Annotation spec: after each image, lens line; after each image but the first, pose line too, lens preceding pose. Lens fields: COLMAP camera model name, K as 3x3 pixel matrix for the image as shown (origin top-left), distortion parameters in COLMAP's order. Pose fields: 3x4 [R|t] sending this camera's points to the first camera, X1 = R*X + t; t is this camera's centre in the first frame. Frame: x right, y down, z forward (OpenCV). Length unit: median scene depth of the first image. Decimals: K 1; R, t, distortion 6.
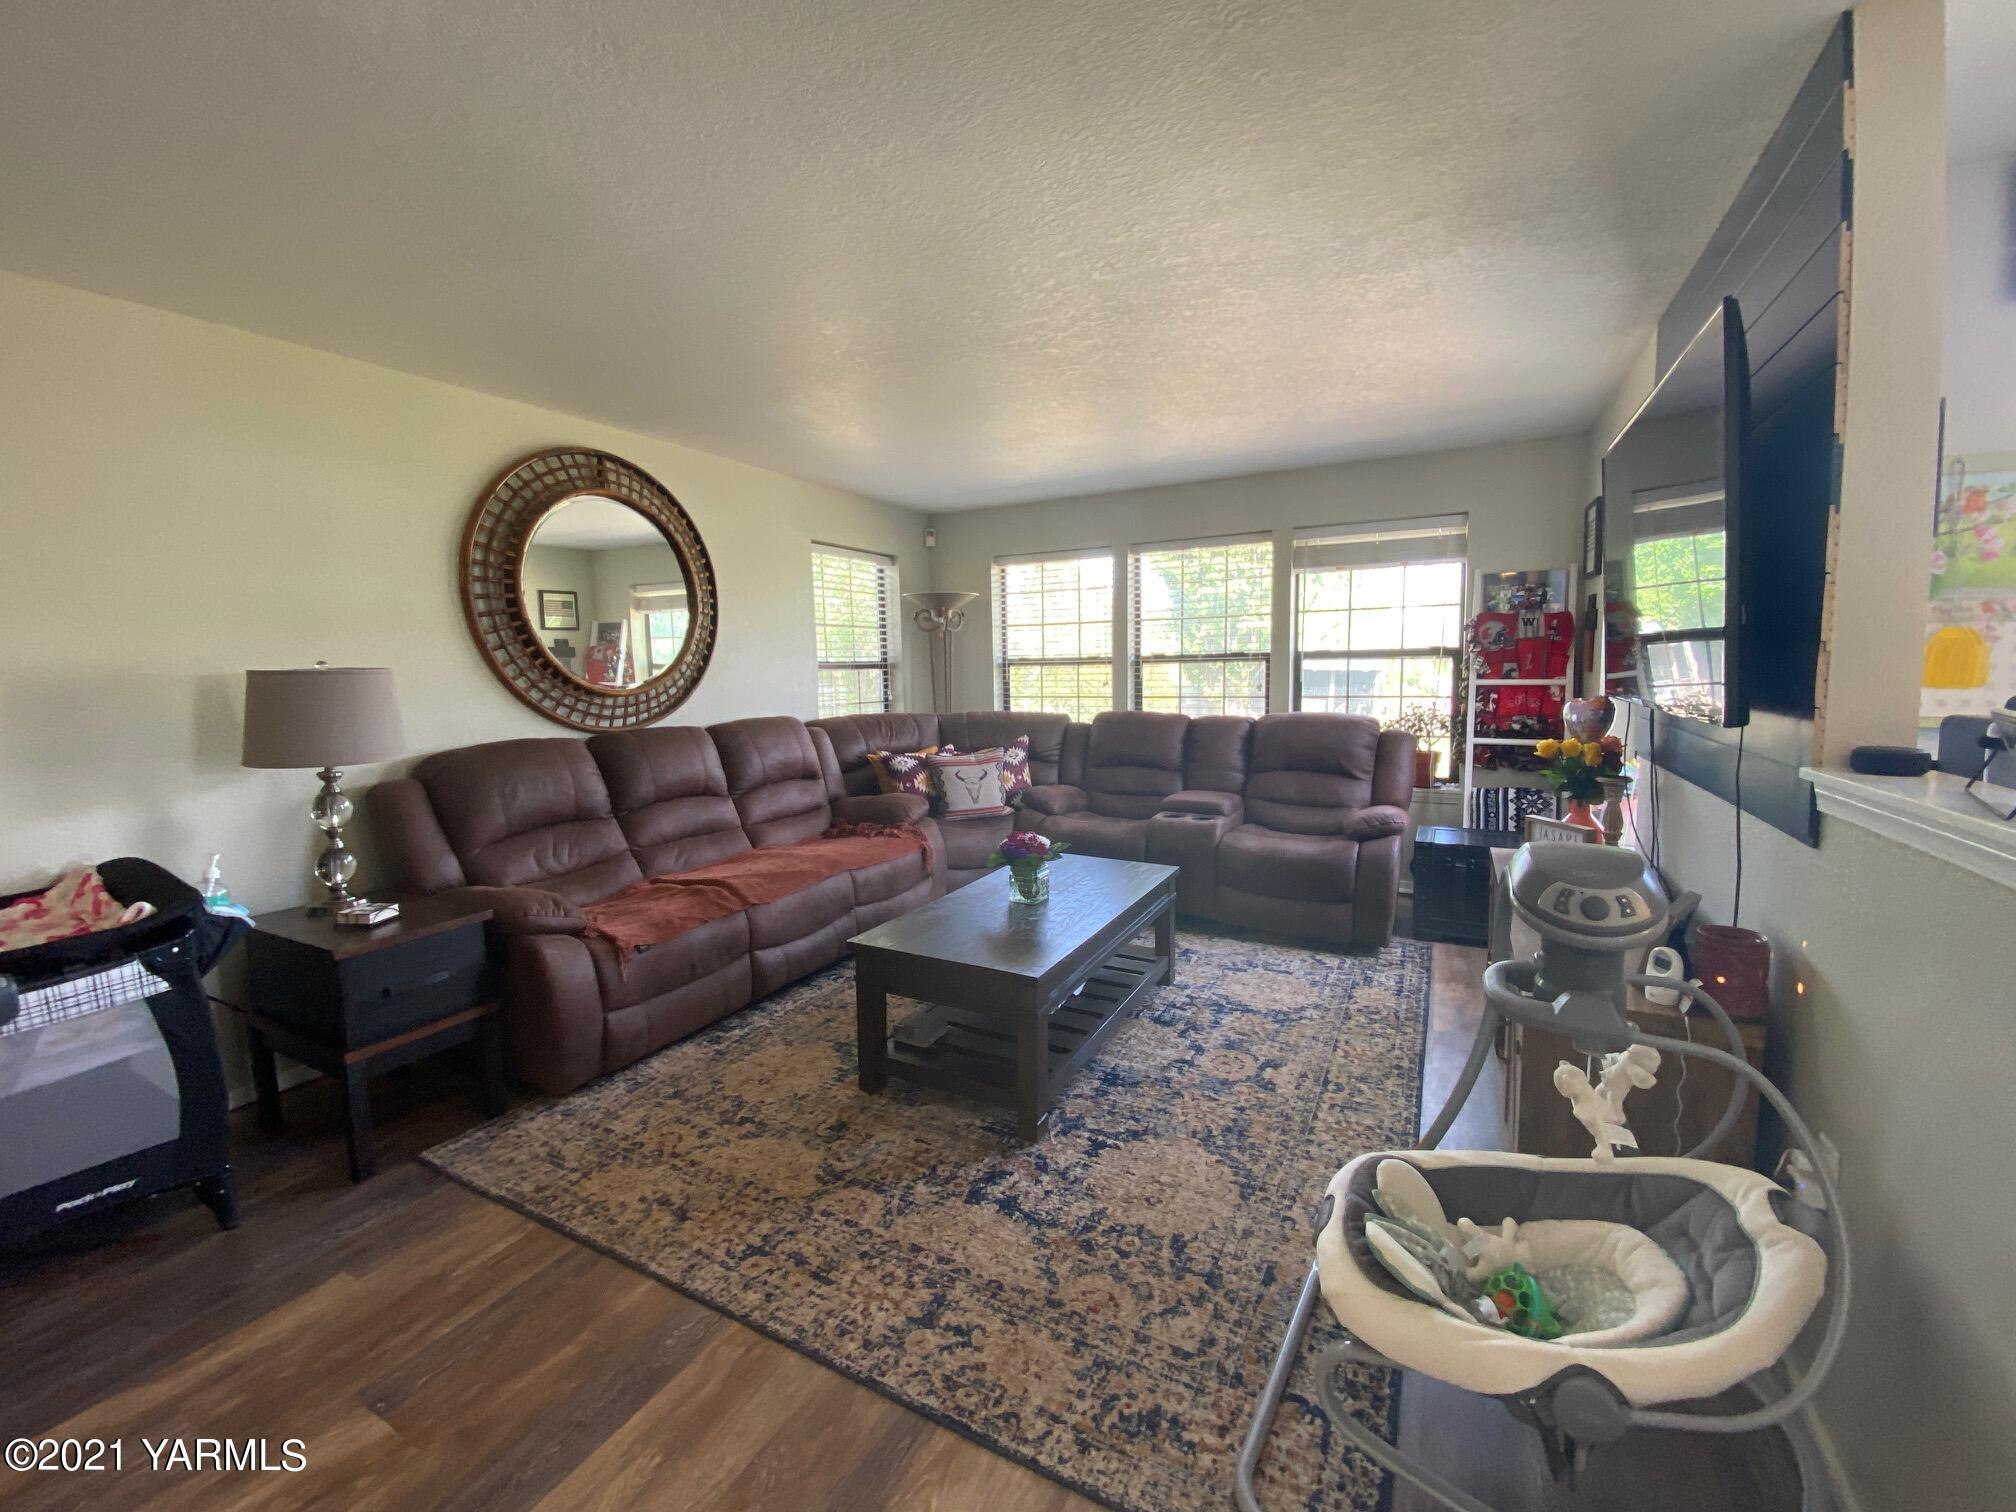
lens RADIAL K [[819.1, 0, 1004.4], [0, 819.1, 748.1], [0, 0, 1]] dist [0.018624, -0.027606]
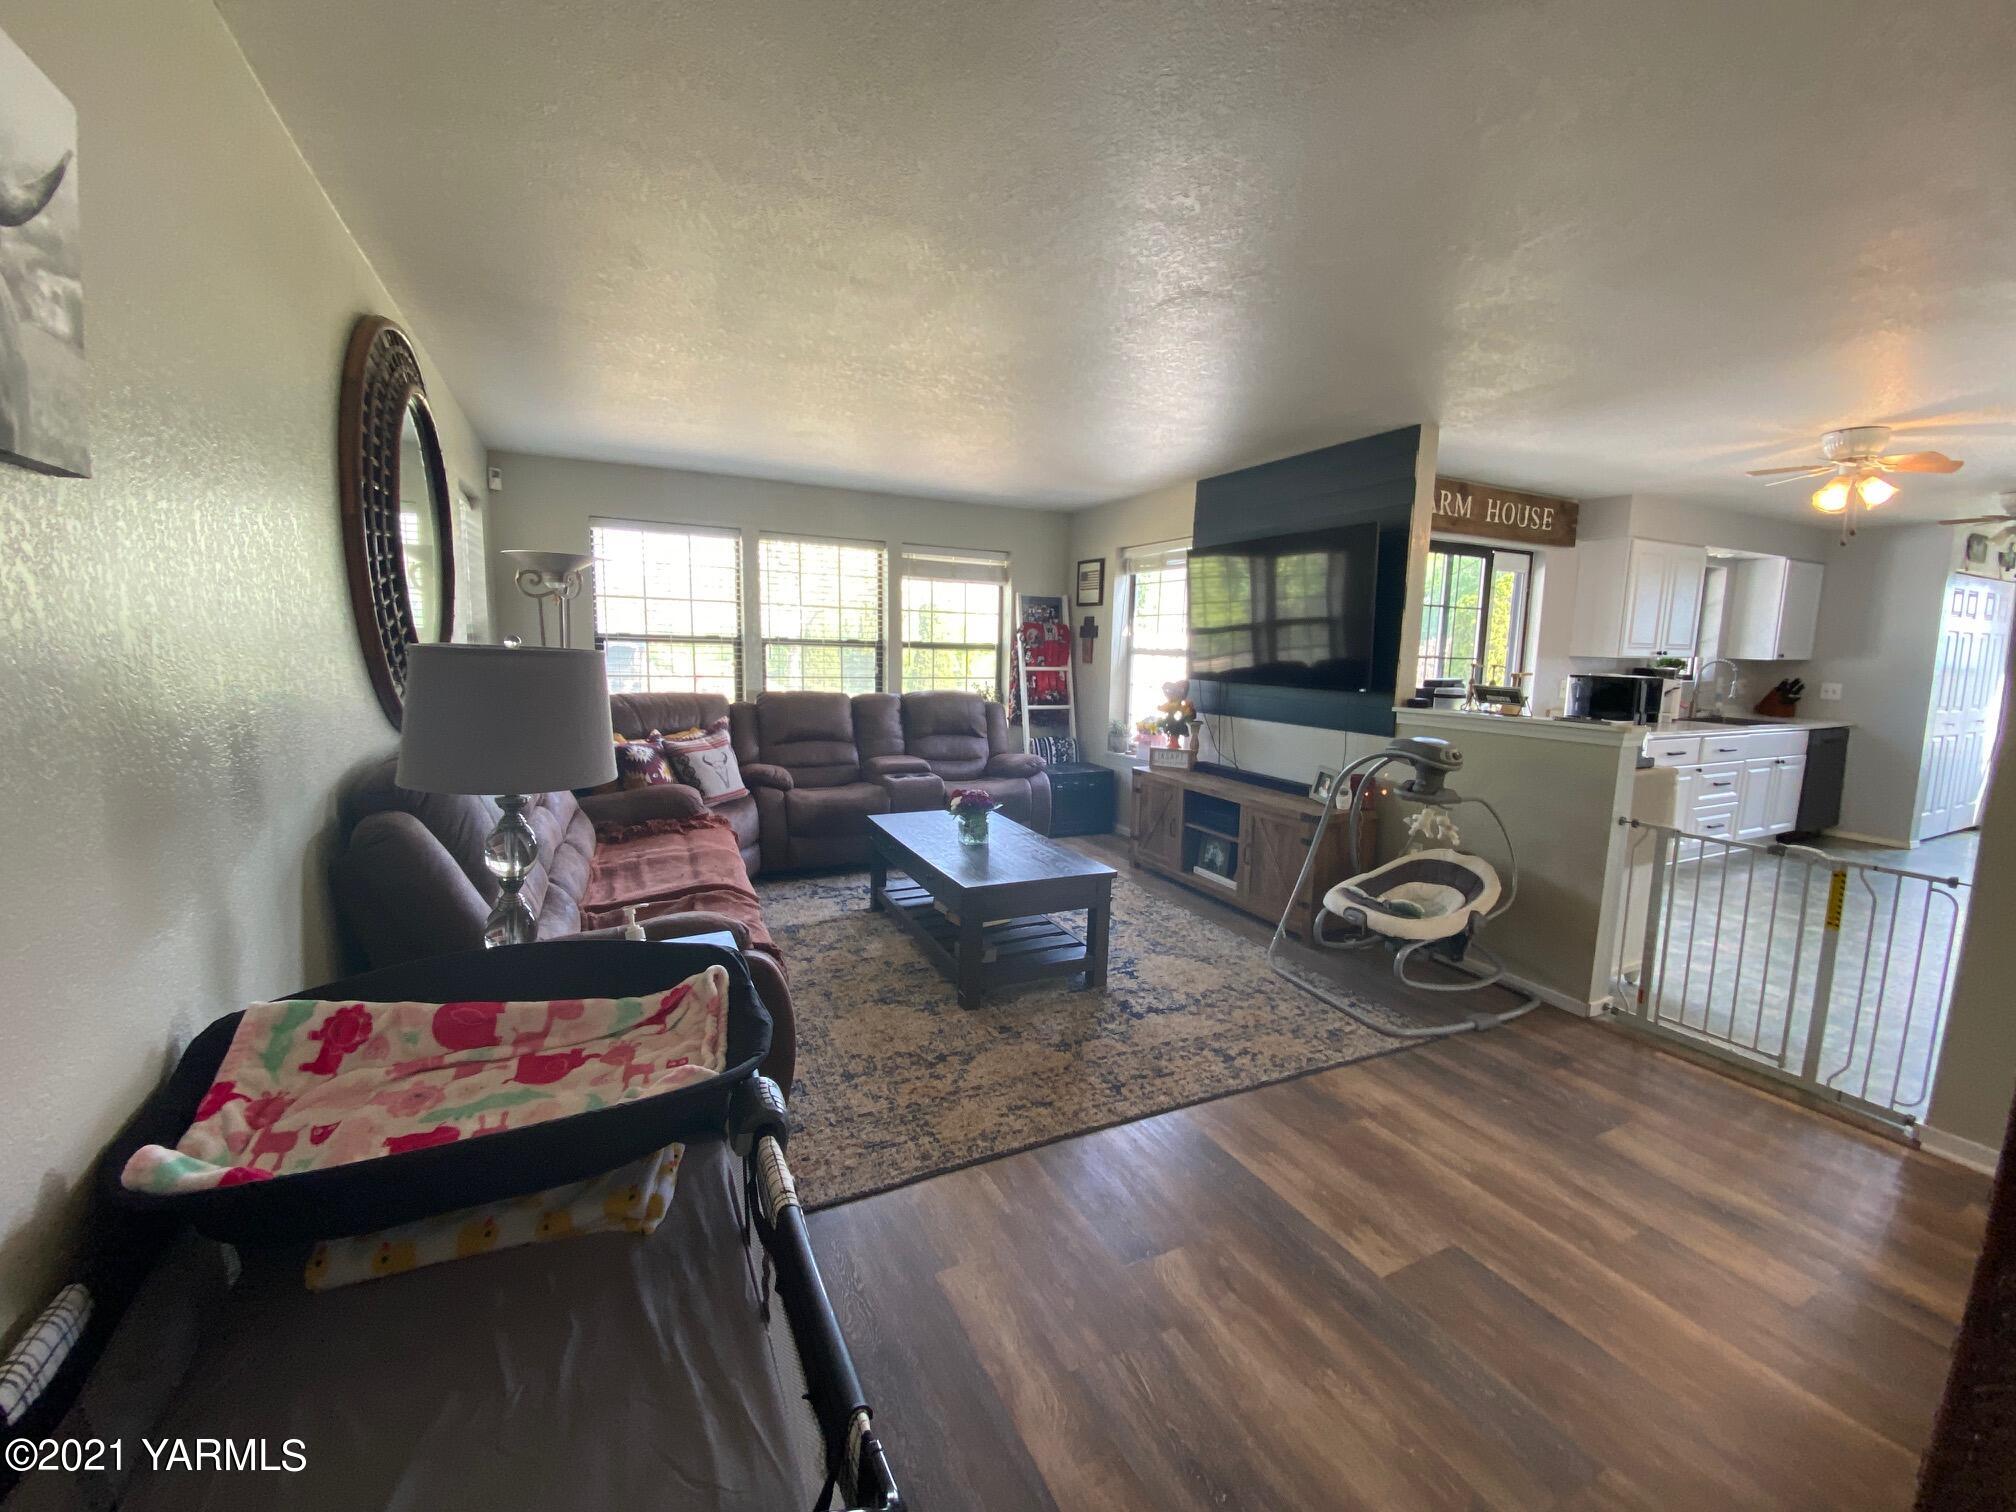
lens RADIAL K [[819.4, 0, 1008.0], [0, 819.4, 756.0], [0, 0, 1]] dist [-0.000046, -0.000281]
pose [[0.578960, -0.072091, 0.812163, -0.928497], [0.047928, 0.997370, 0.054365, -0.006773], [-0.813946, 0.007450, 0.580893, 0.231112]]
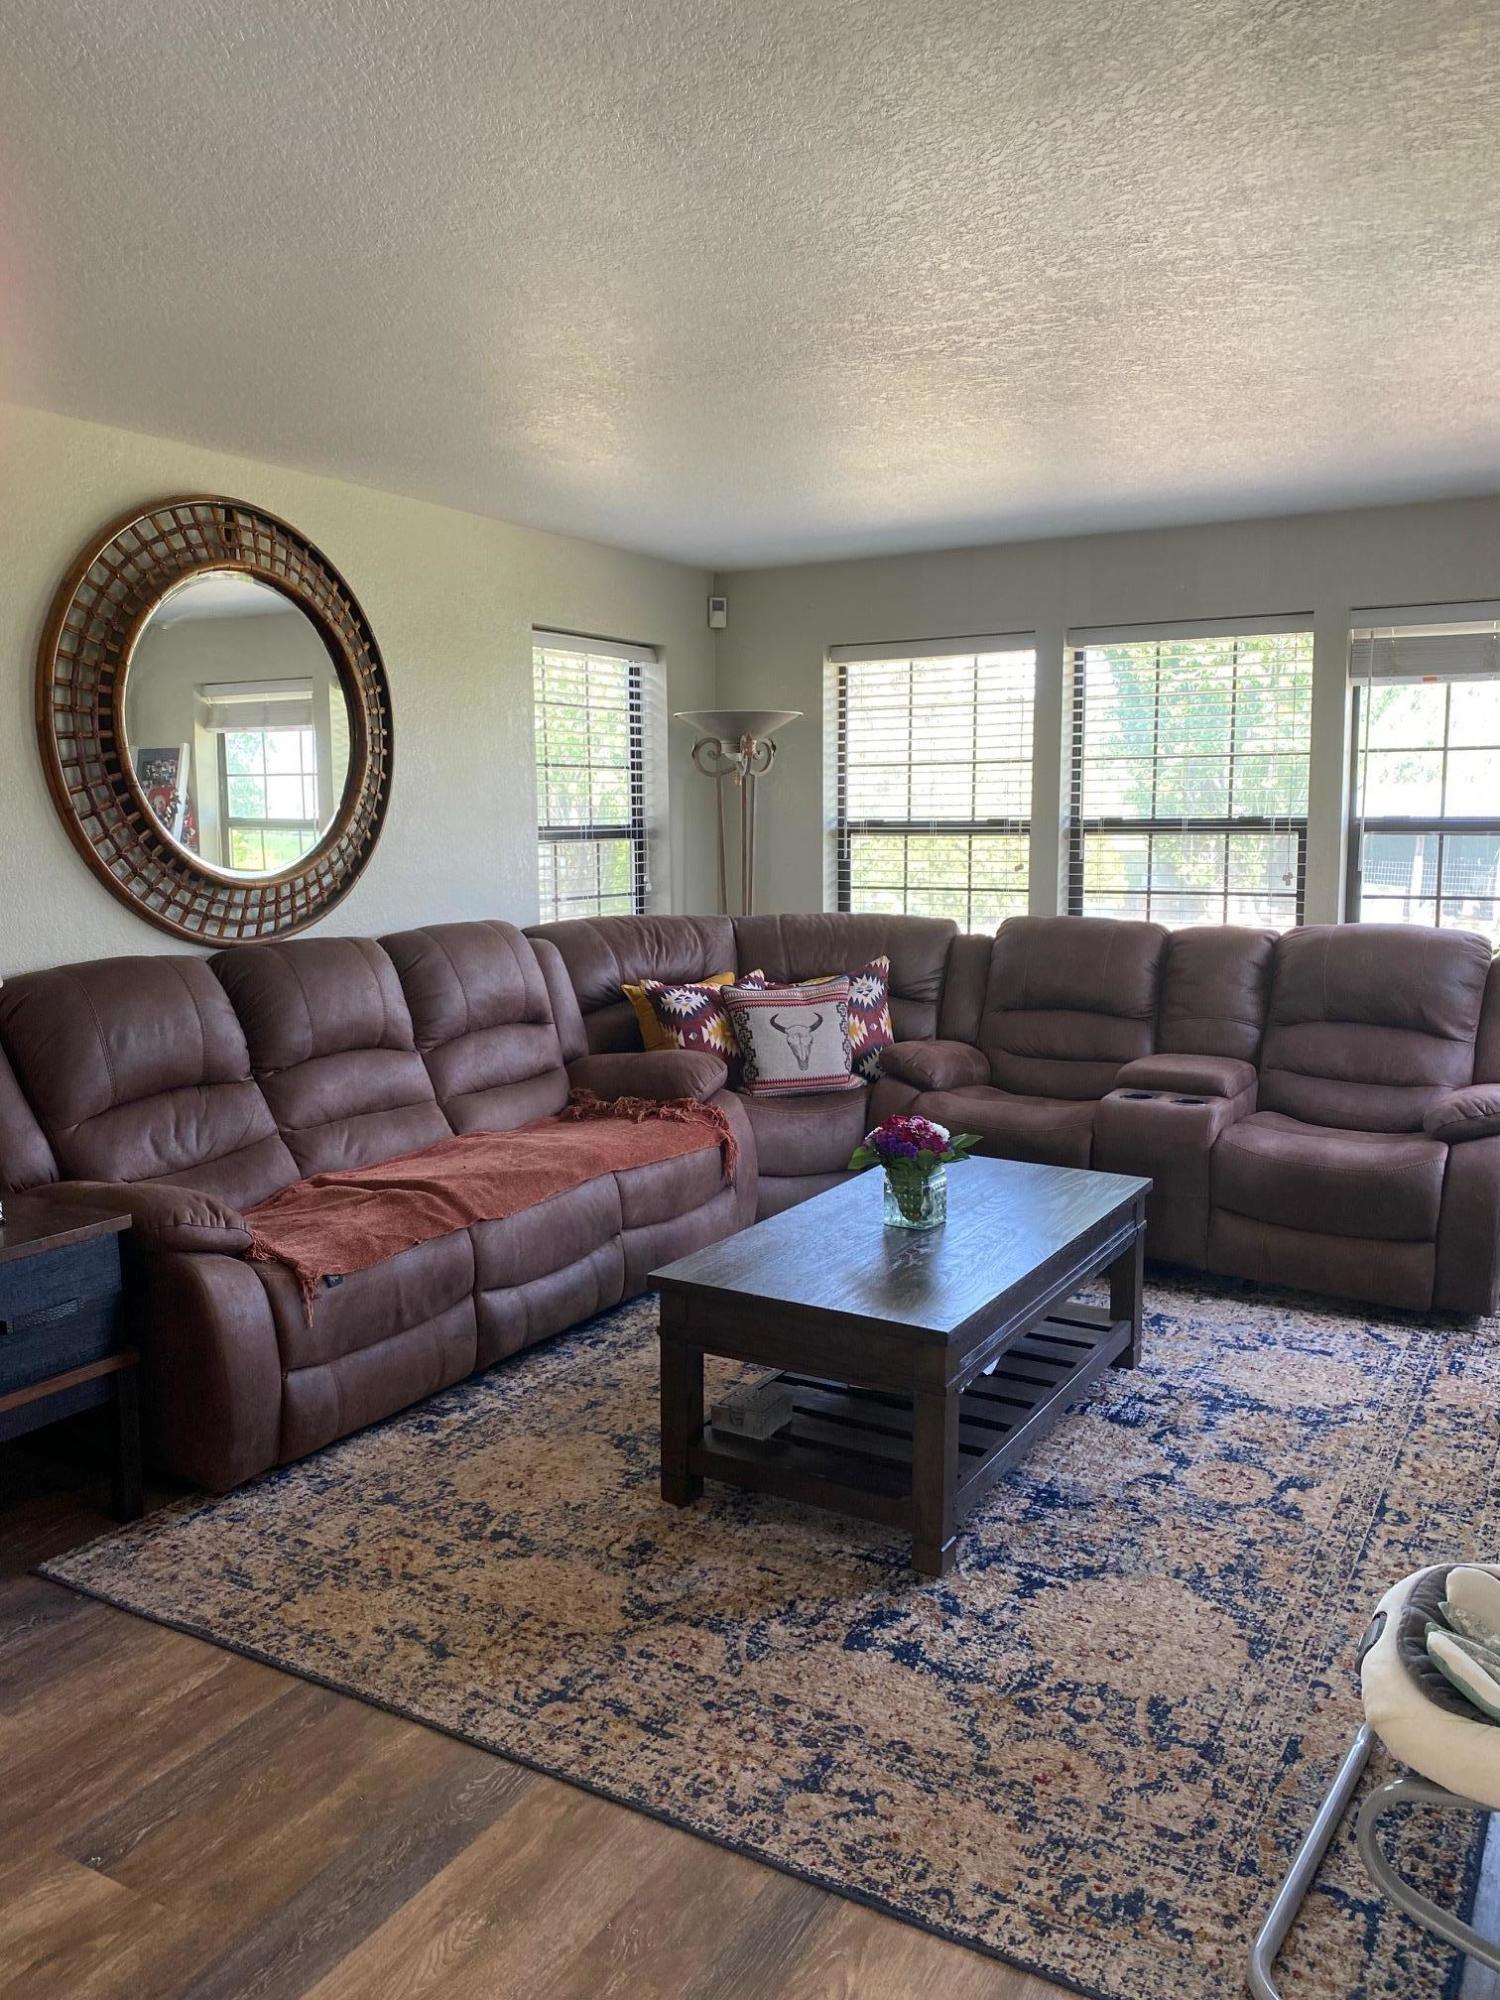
lens RADIAL K [[1541.5, 0, 714.4], [0, 1541.5, 989.3], [0, 0, 1]] dist [0.005498, 0.002413]
pose [[0.998766, 0.015793, -0.047089, -0.071925], [-0.014982, 0.999734, 0.017536, -0.015079], [0.047353, -0.016809, 0.998737, -0.201276]]
